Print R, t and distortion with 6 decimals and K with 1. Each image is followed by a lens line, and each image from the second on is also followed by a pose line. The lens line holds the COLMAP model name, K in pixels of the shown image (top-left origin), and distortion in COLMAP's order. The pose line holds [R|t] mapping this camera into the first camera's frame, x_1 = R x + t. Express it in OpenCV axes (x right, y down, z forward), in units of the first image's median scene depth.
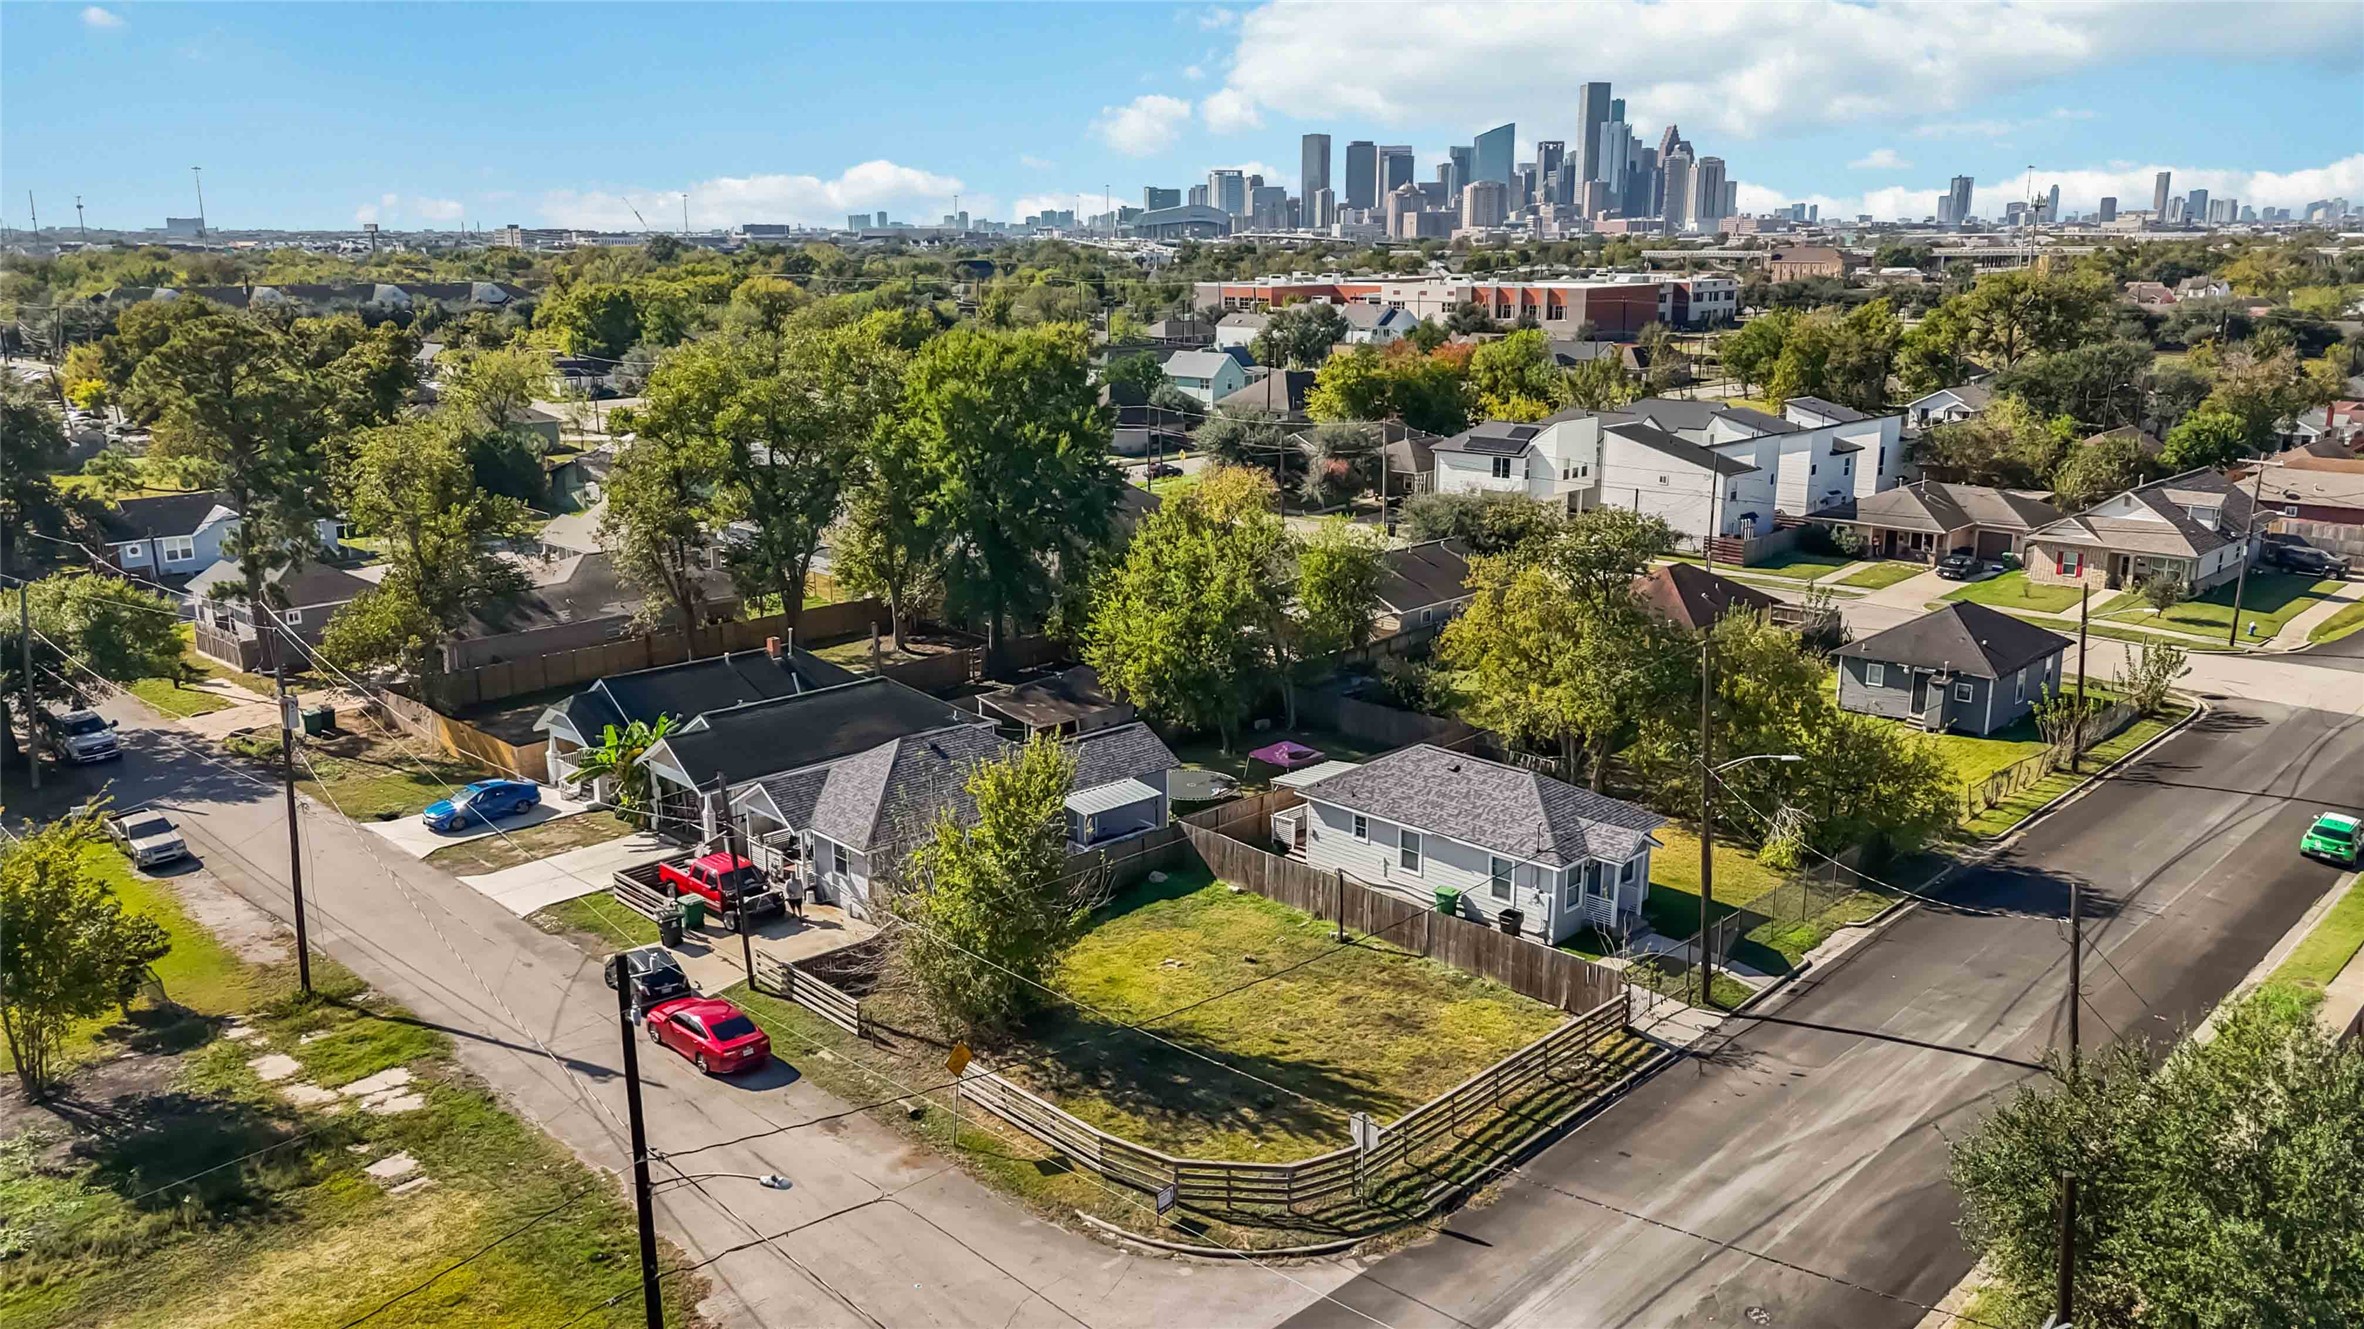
lens RADIAL K [[1723.1, 0, 1191.0], [0, 1723.1, 681.1], [0, 0, 1]] dist [0.077994, -0.072526]
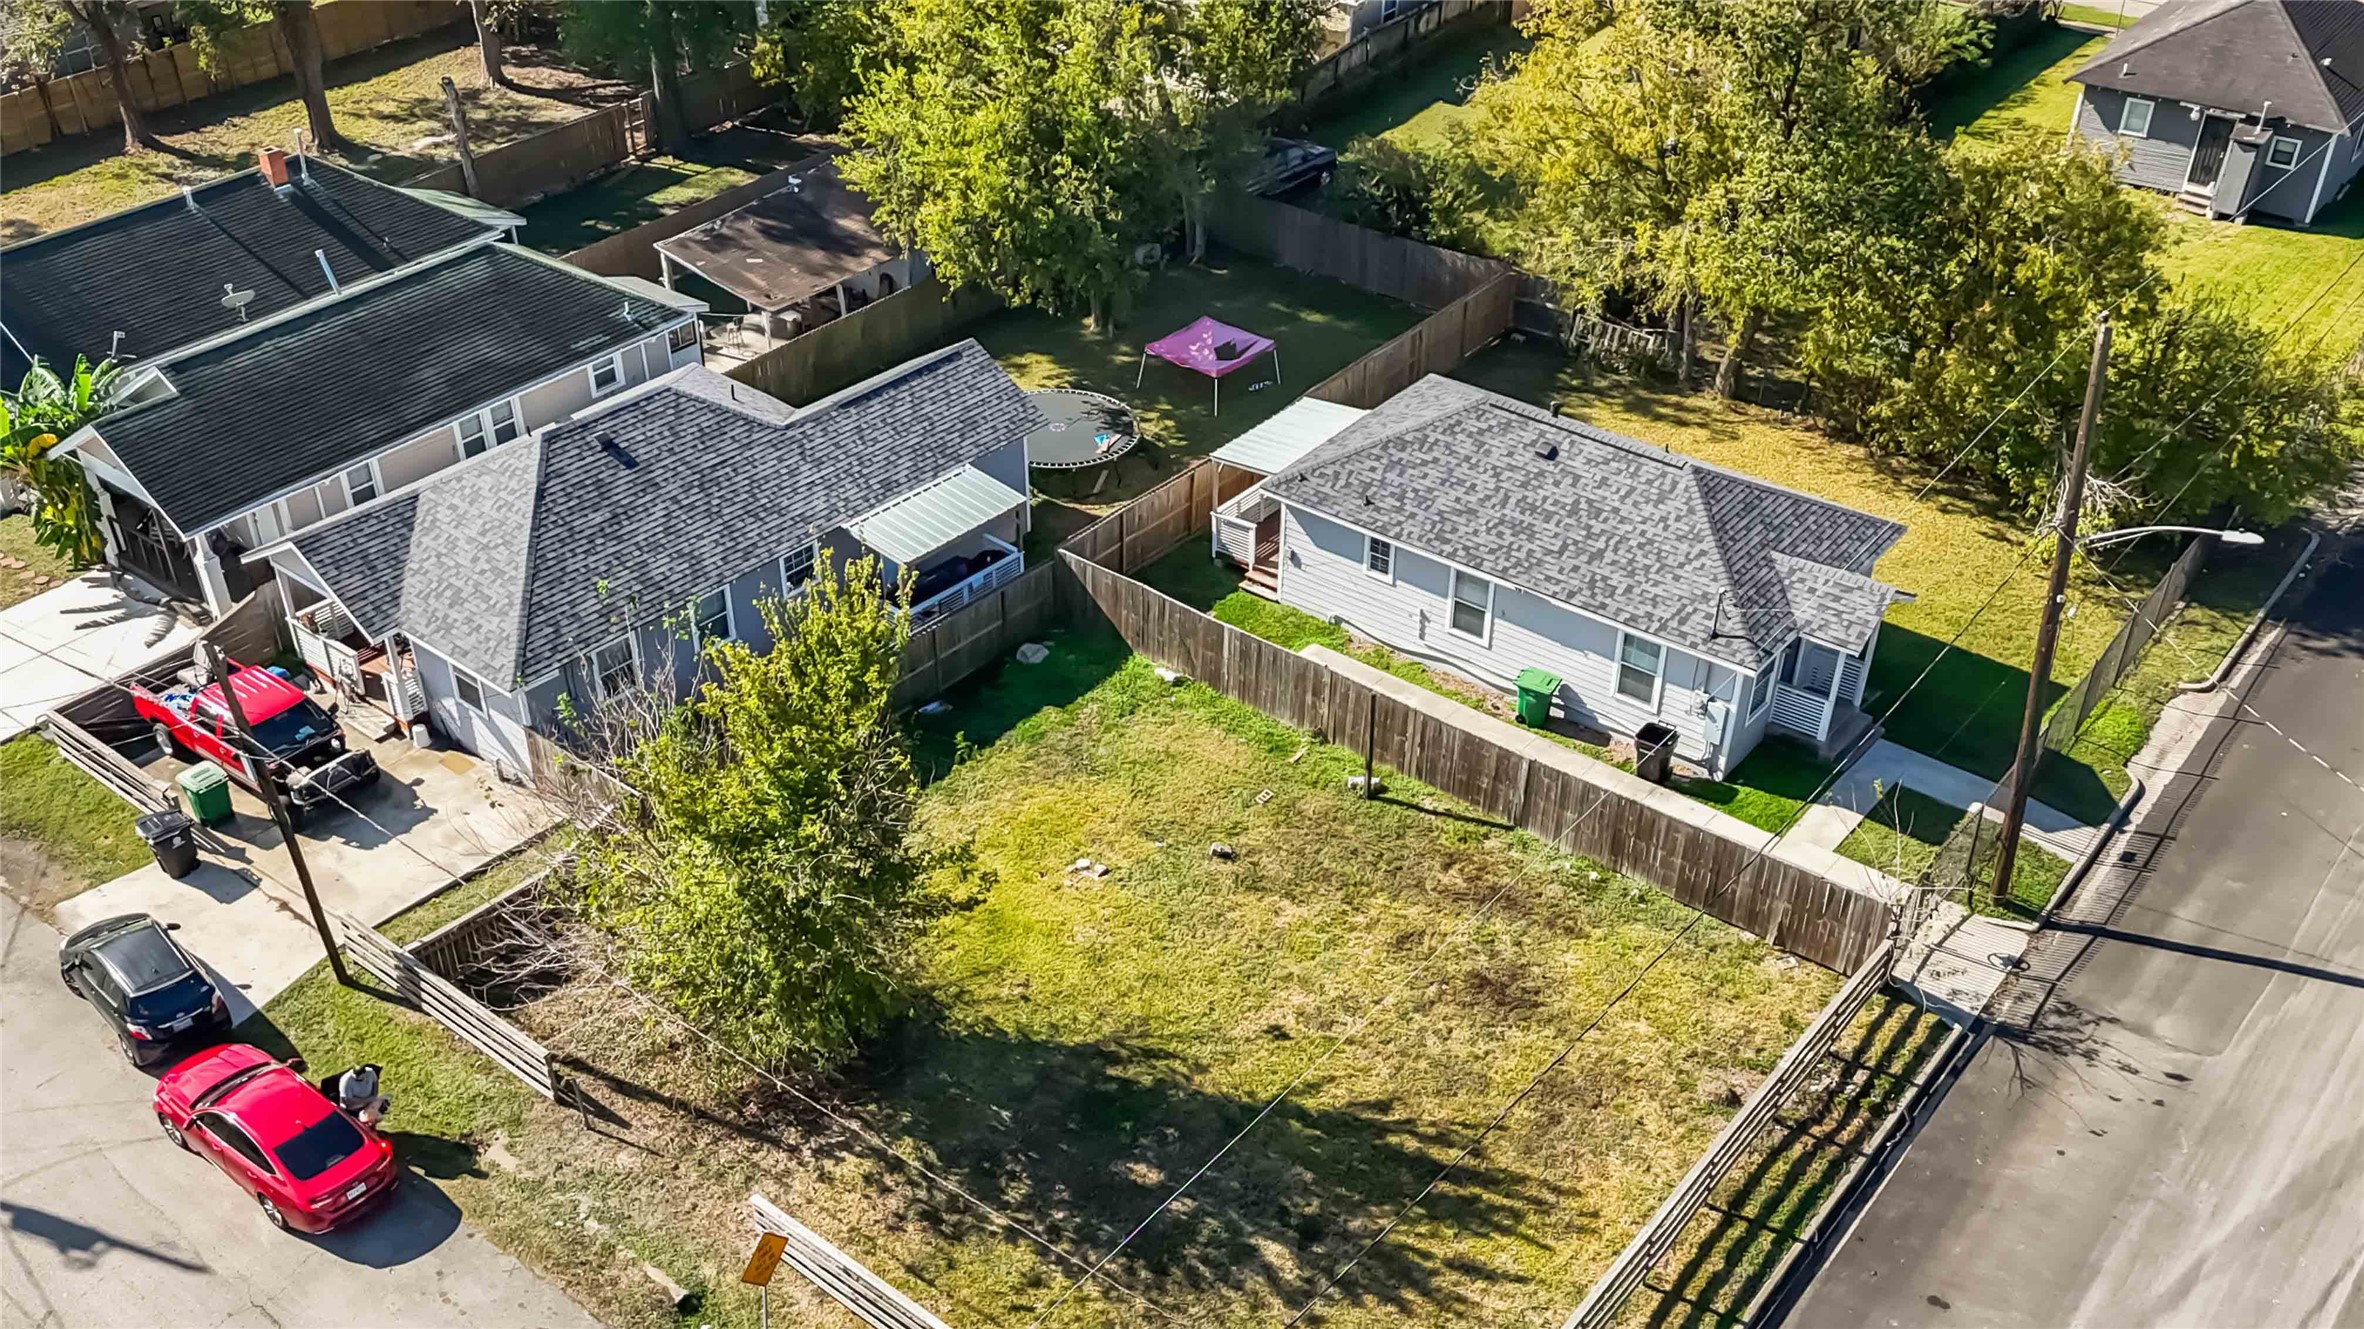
lens RADIAL K [[2212.7, 0, 1159.8], [0, 2212.7, 828.4], [0, 0, 1]] dist [0.068779, -0.065154]
pose [[0.993915, -0.065306, 0.088697, -0.052961], [0.025307, 0.919126, 0.393149, -0.142257], [-0.107199, -0.388512, 0.915187, 0.335694]]
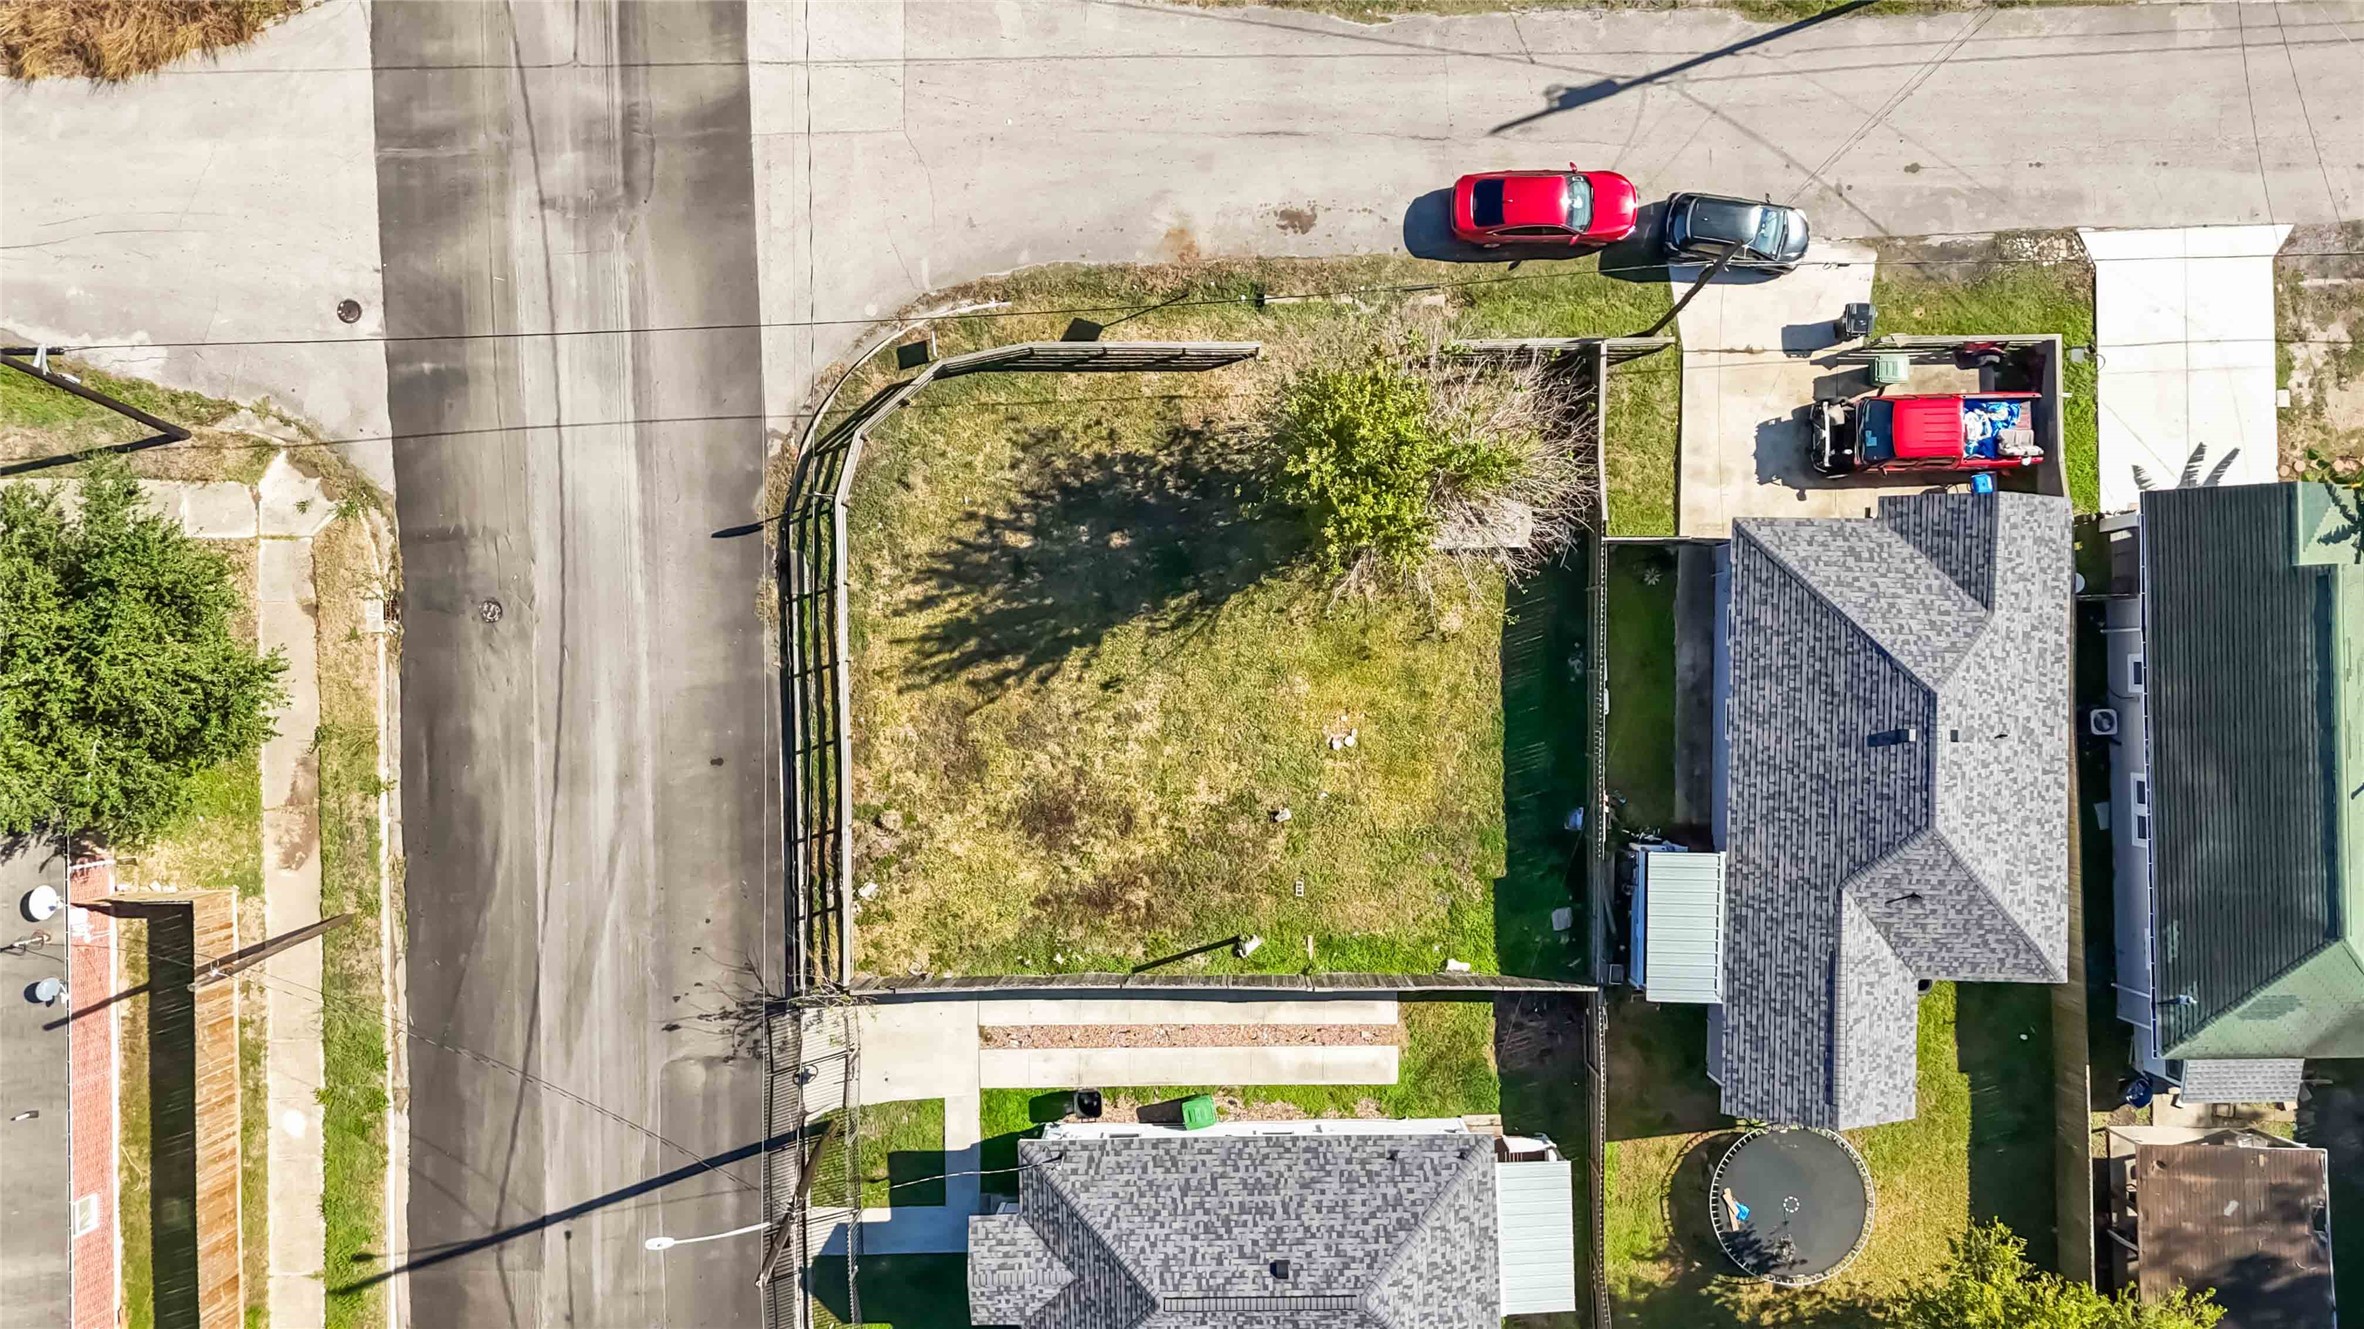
lens RADIAL K [[1723.1, 0, 1191.0], [0, 1723.1, 681.1], [0, 0, 1]] dist [0.077994, -0.072526]
pose [[-0.694414, 0.719573, 0.002207, 0.017521], [-0.172582, -0.169524, 0.970297, -0.616487], [0.698574, 0.673407, 0.241905, 0.754958]]
